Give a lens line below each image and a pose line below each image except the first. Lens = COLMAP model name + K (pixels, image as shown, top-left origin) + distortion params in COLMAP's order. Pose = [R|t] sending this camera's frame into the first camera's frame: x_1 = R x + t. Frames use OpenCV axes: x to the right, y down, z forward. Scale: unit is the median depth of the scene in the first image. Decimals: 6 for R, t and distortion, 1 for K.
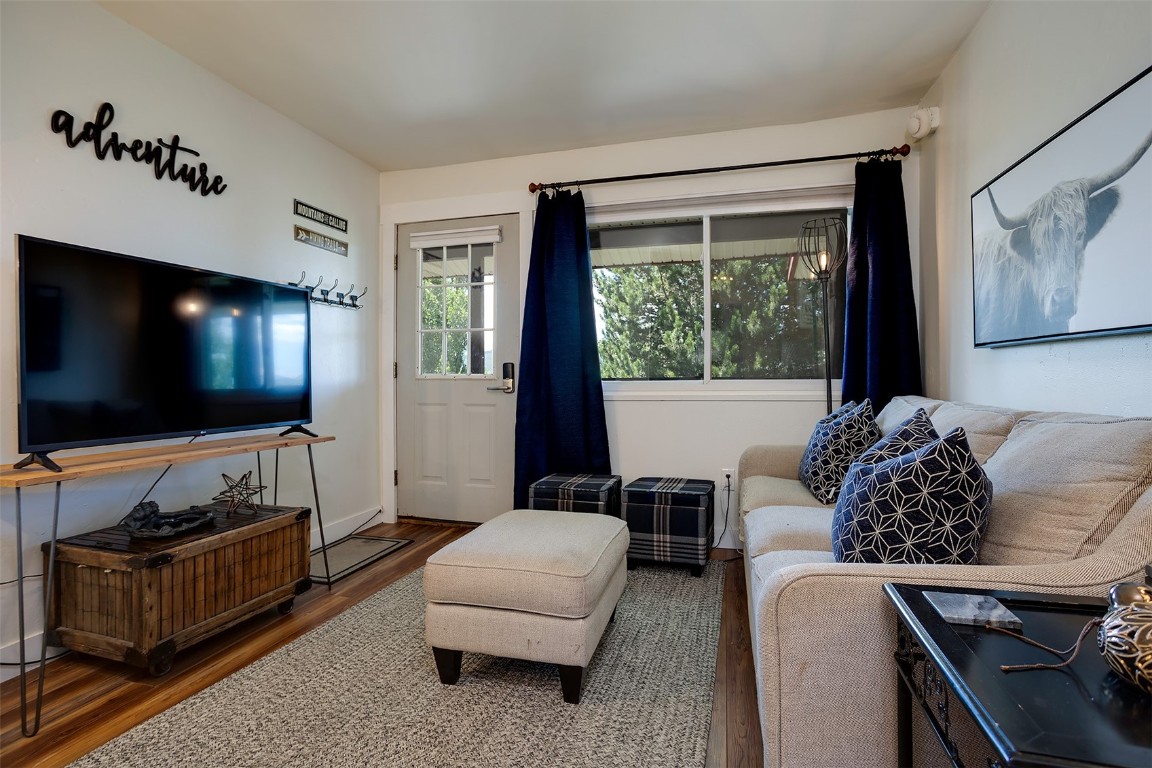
lens RADIAL K [[553.5, 0, 571.6], [0, 553.5, 380.1], [0, 0, 1]] dist [-0.061544, 0.035122]
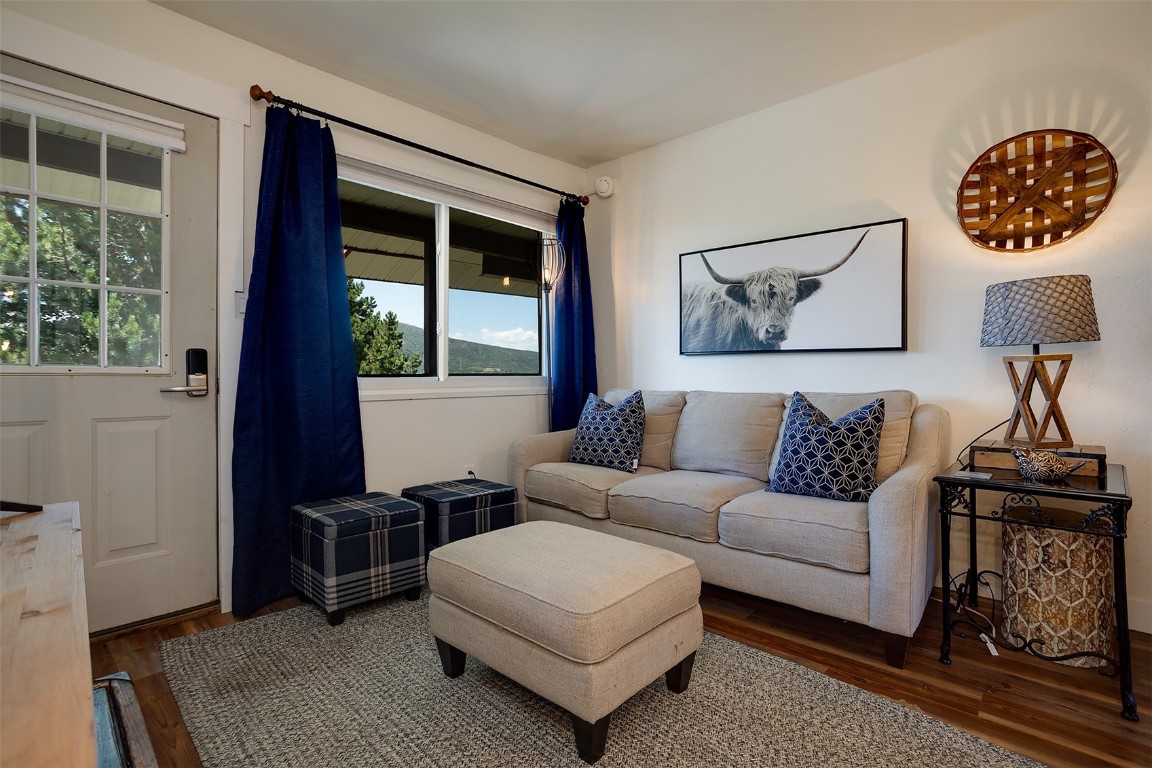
lens RADIAL K [[553.5, 0, 571.6], [0, 553.5, 380.1], [0, 0, 1]] dist [-0.061544, 0.035122]
pose [[0.463288, -0.002561, 0.886204, -0.604791], [0.002670, 0.999995, 0.001494, 0.006335], [-0.886204, 0.001674, 0.463293, 0.433822]]
